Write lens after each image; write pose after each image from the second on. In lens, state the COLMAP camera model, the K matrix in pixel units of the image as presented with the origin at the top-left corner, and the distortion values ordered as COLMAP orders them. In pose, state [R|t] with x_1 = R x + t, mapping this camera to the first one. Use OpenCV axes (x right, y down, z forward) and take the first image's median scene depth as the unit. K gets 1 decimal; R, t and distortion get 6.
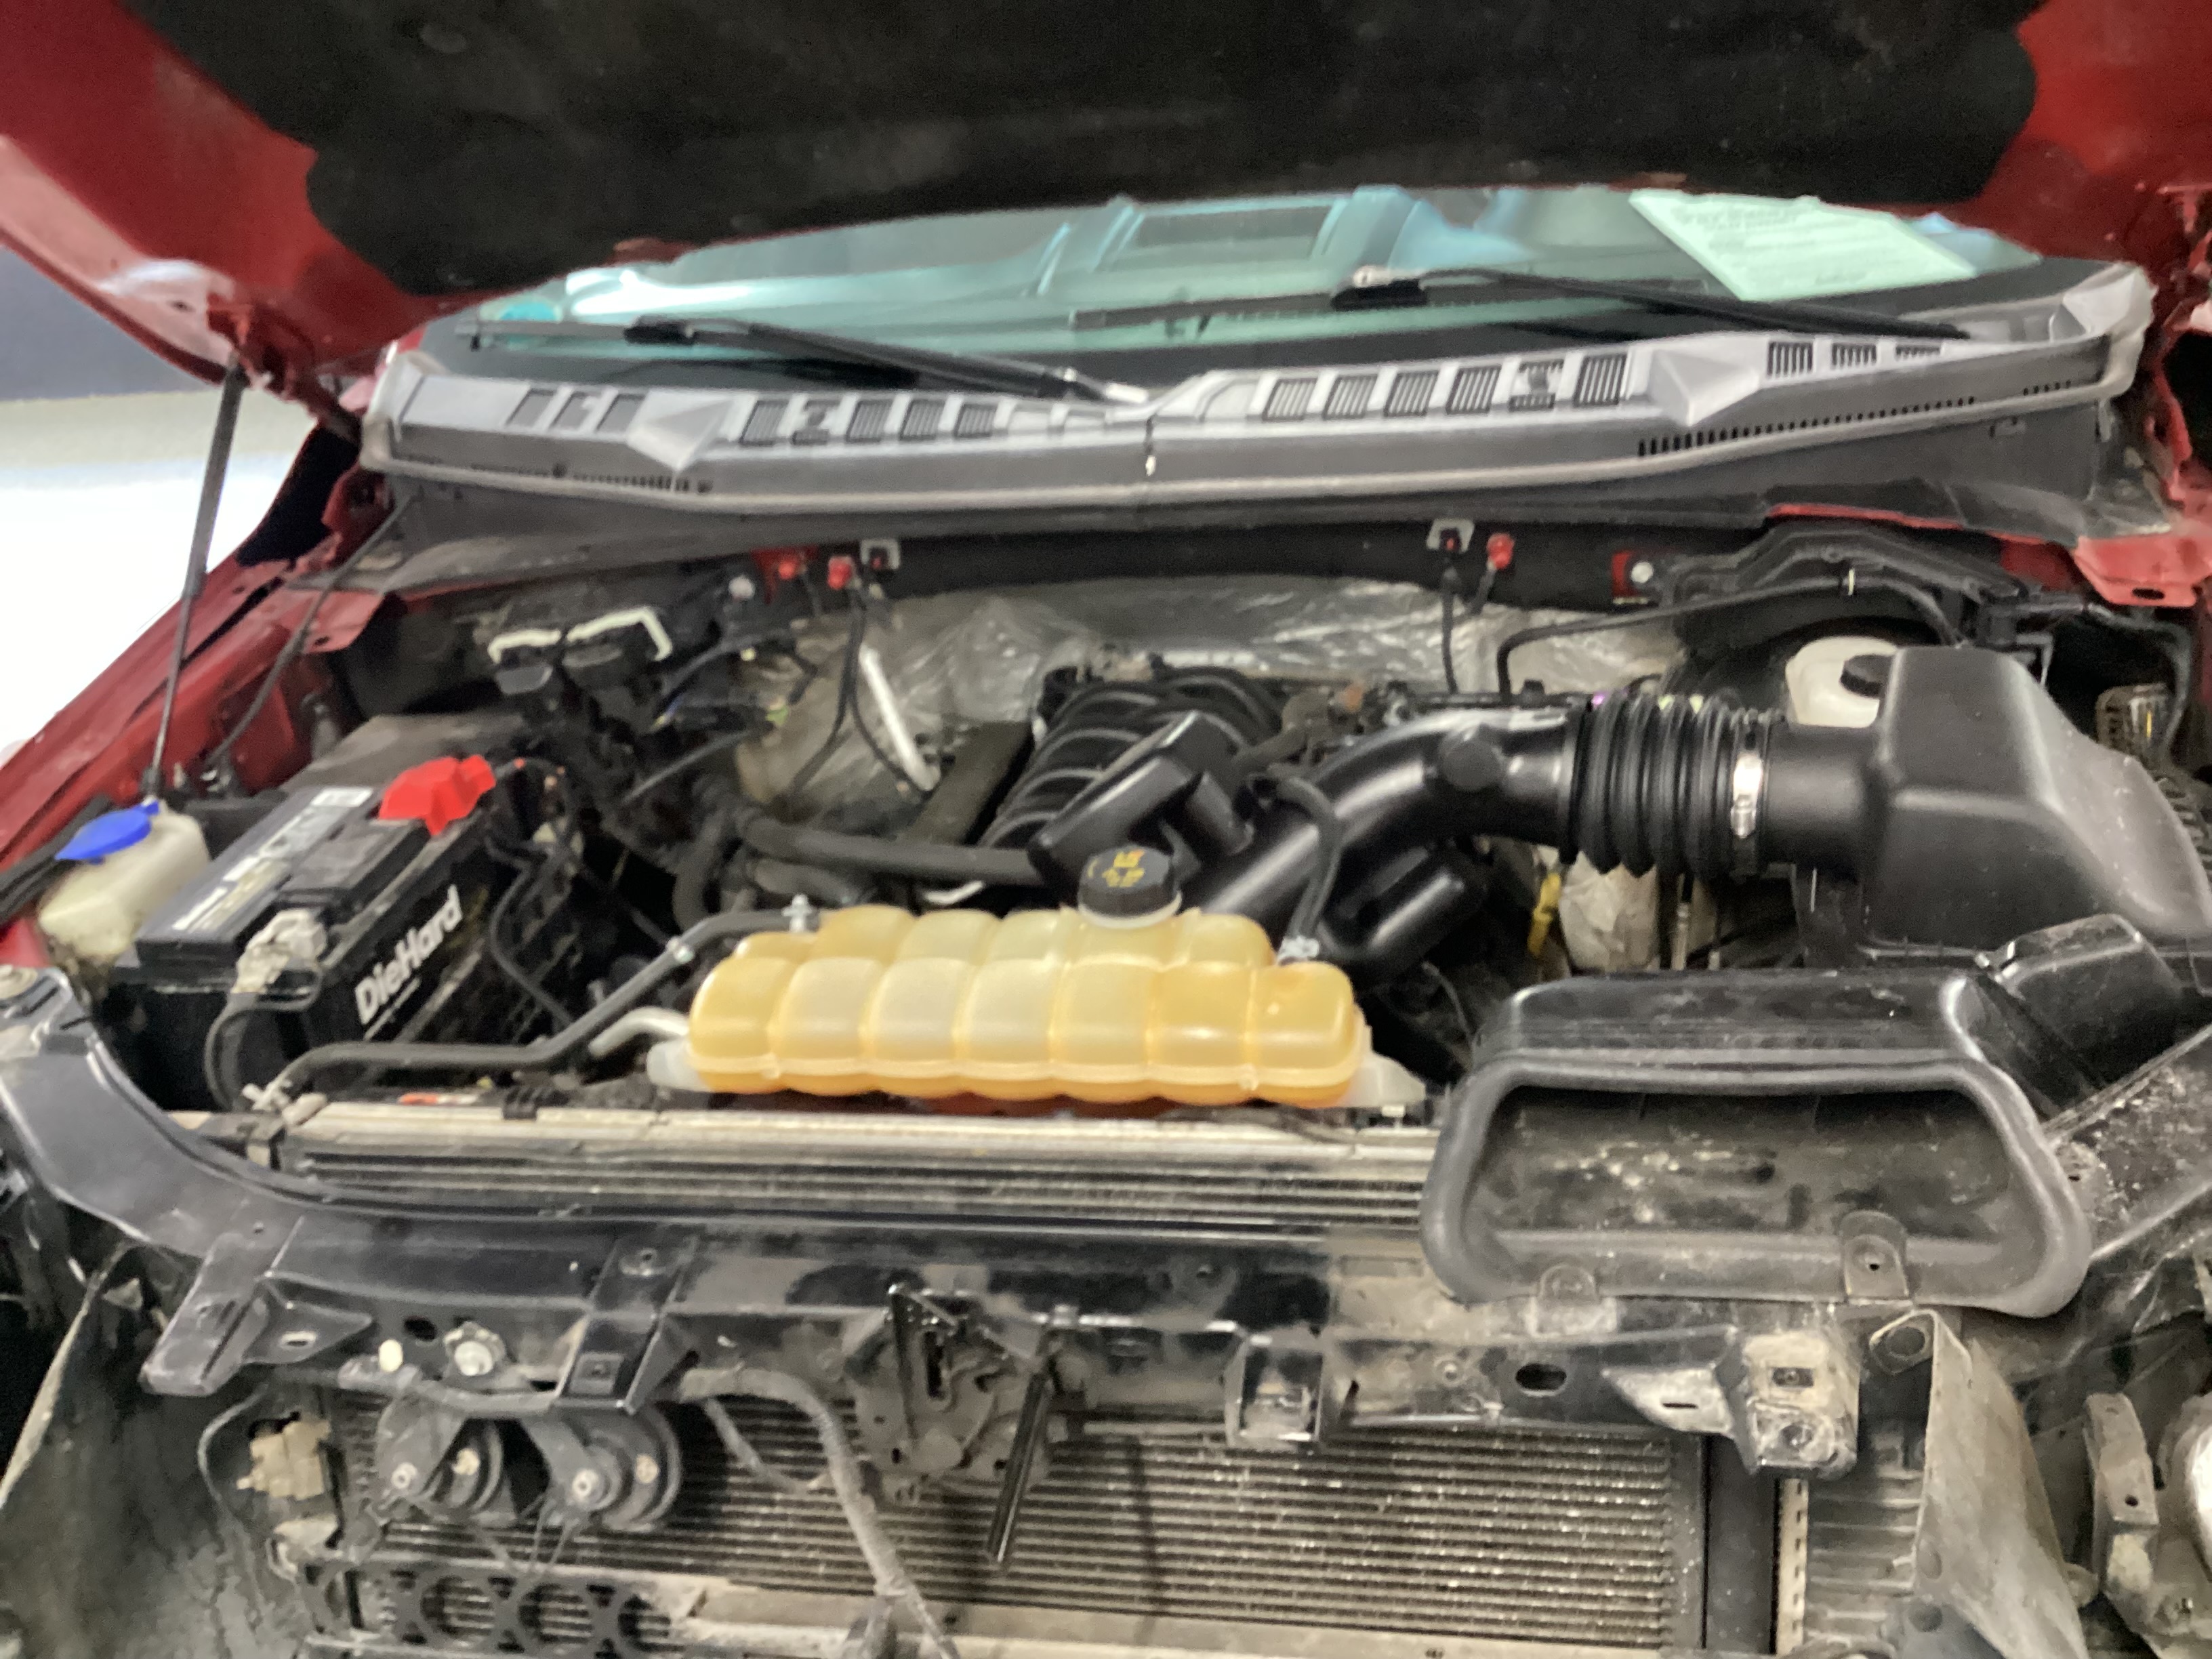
lens RADIAL K [[1991.7, 0, 1115.4], [0, 1991.7, 815.5], [0, 0, 1]] dist [0.005154, -0.051765]
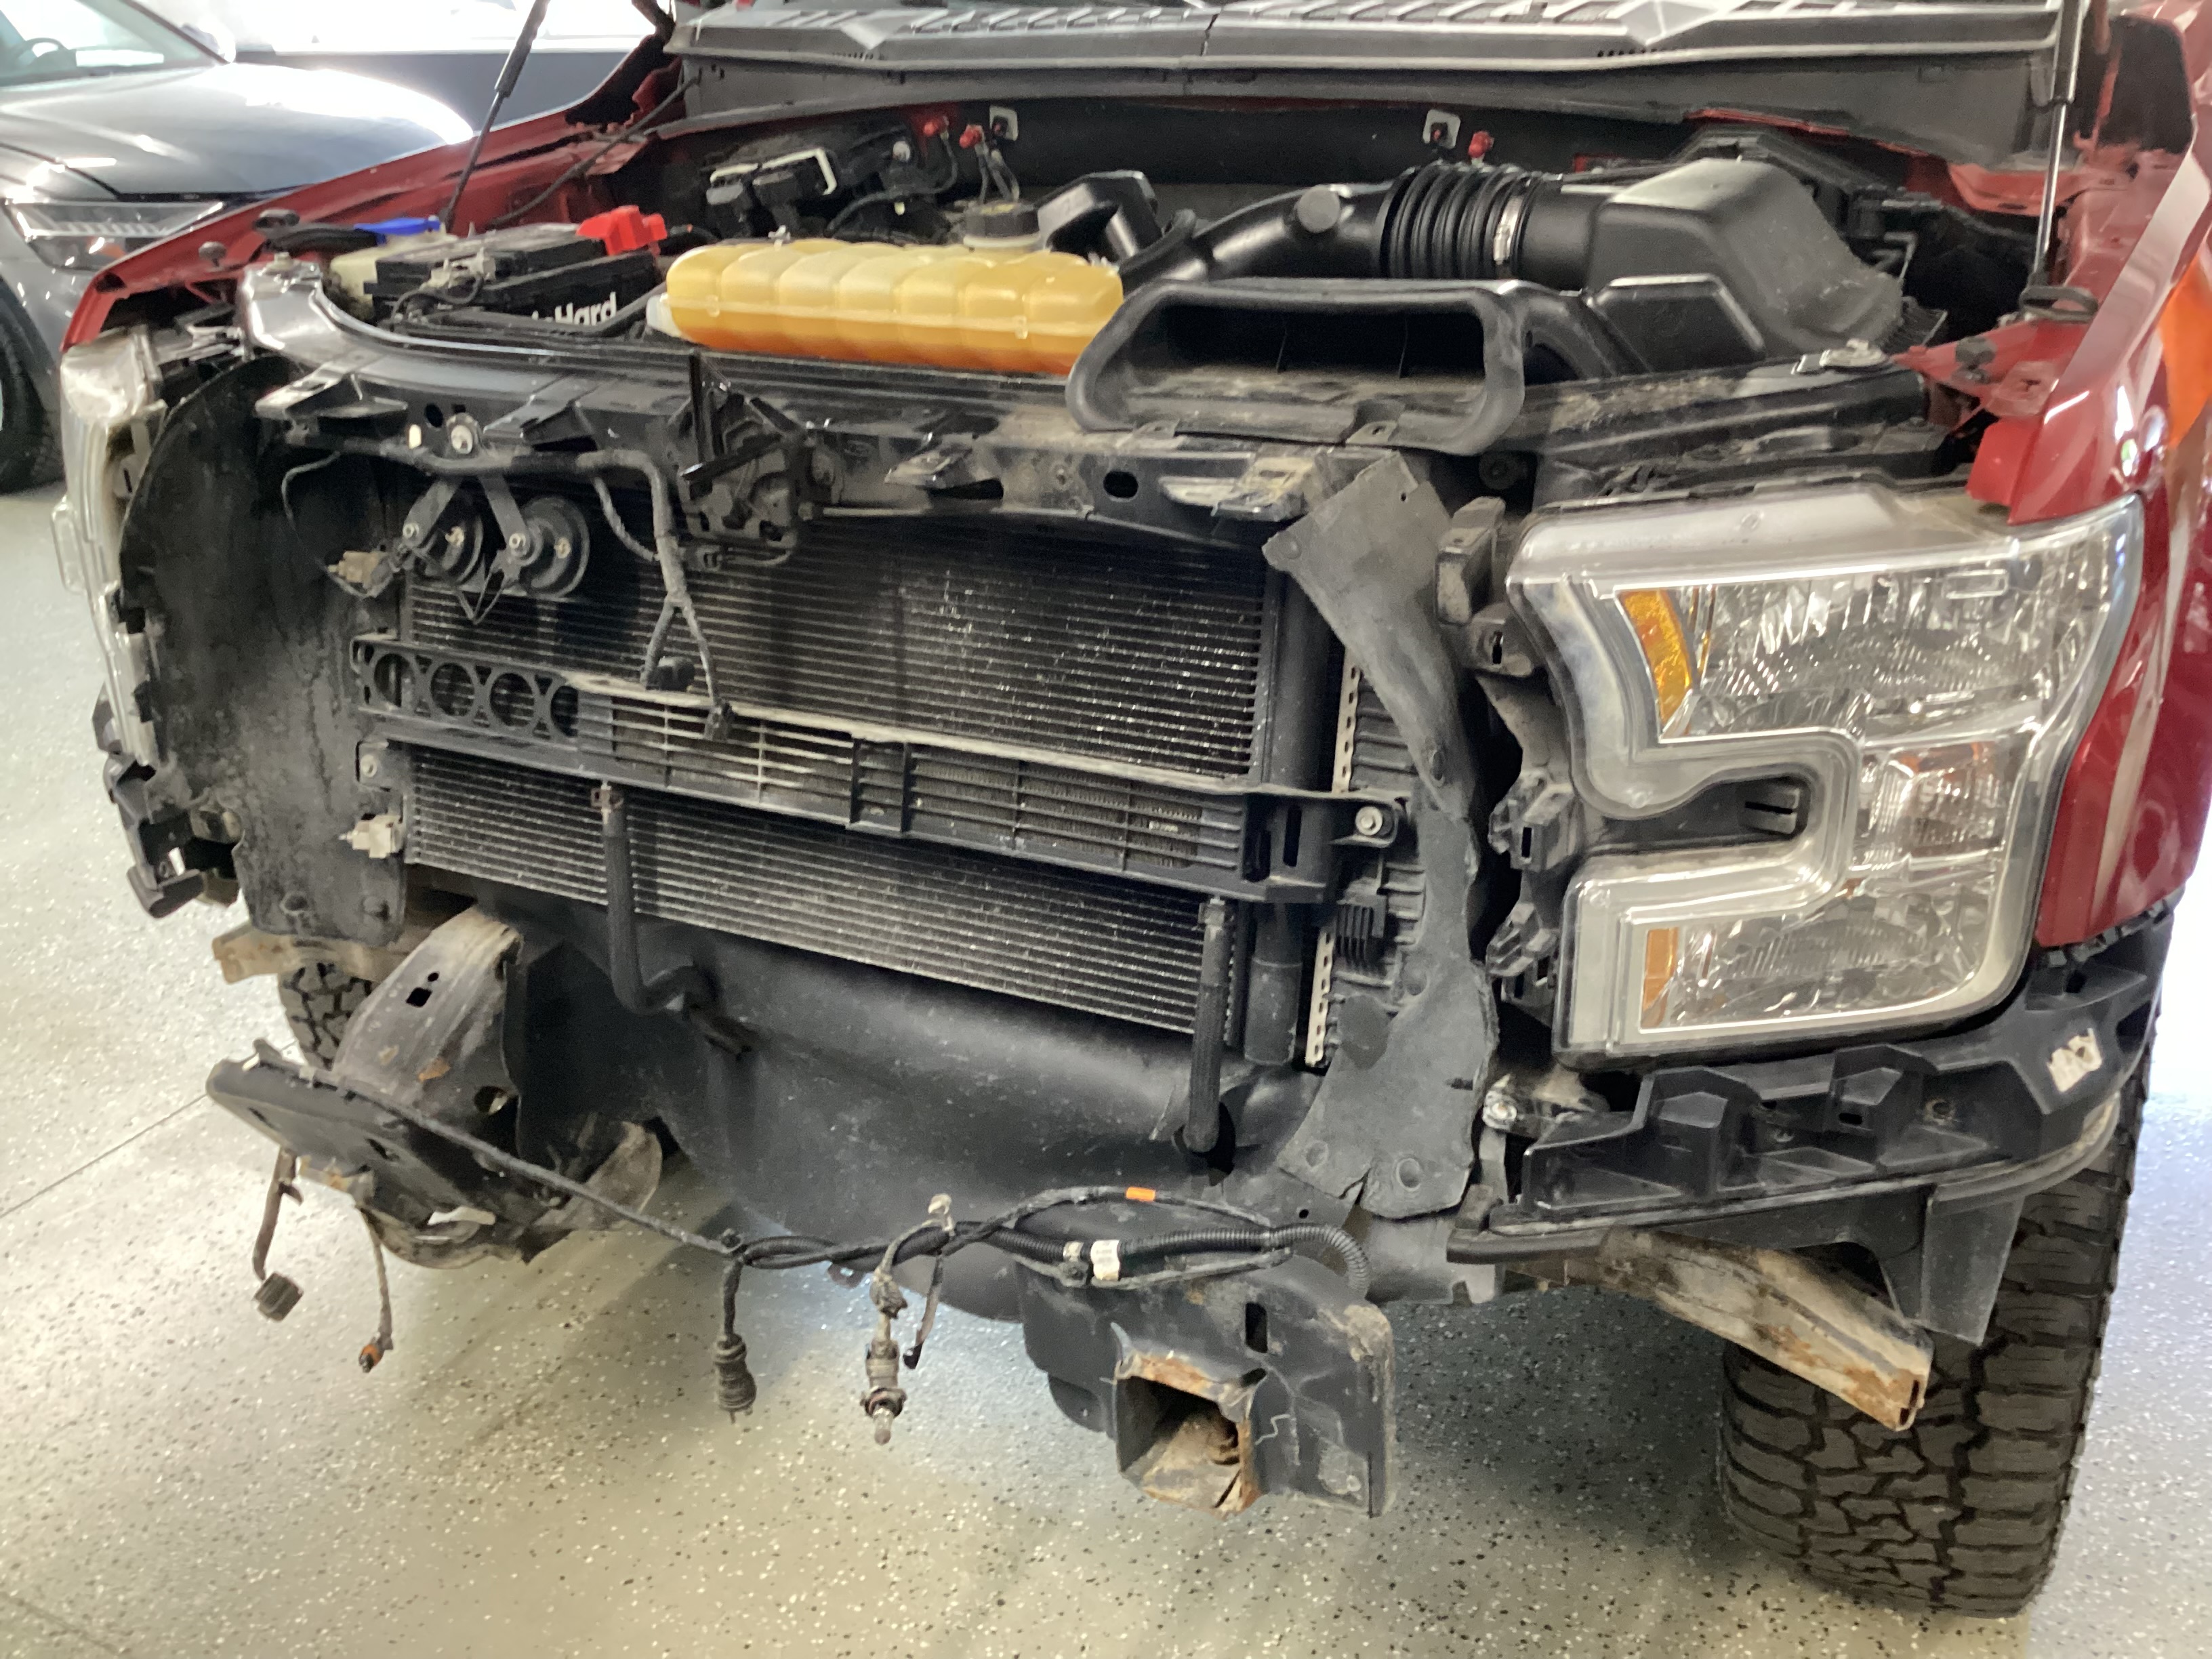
lens RADIAL K [[1991.7, 0, 1107.3], [0, 1991.7, 832.7], [0, 0, 1]] dist [0.005154, -0.051765]
pose [[0.955883, 0.181208, -0.231197, 0.490860], [-0.183787, 0.982910, 0.010523, 0.439180], [0.229153, 0.032432, 0.972850, -0.270998]]
